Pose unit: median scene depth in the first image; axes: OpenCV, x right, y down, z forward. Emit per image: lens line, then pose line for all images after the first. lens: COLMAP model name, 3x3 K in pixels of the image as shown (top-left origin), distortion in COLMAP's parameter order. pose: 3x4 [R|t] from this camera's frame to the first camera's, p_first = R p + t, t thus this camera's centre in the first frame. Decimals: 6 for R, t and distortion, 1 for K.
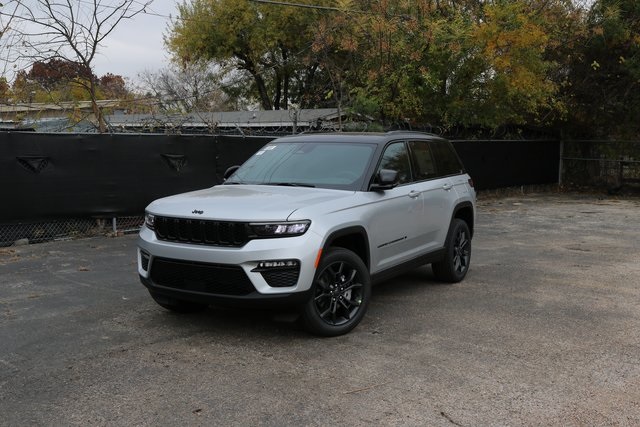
lens RADIAL K [[721.9, 0, 319.4], [0, 721.9, 212.6], [0, 0, 1]] dist [-0.092608, 0.000000]
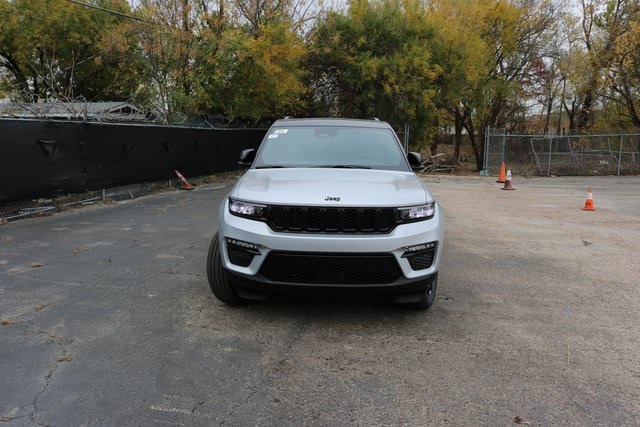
lens RADIAL K [[530.2, 0, 321.1], [0, 530.2, 216.6], [0, 0, 1]] dist [-0.130983, 0.074856]
pose [[0.879582, -0.063199, 0.471530, -0.492671], [0.033457, 0.996900, 0.071205, -0.026715], [-0.474569, -0.046854, 0.878971, 0.399156]]
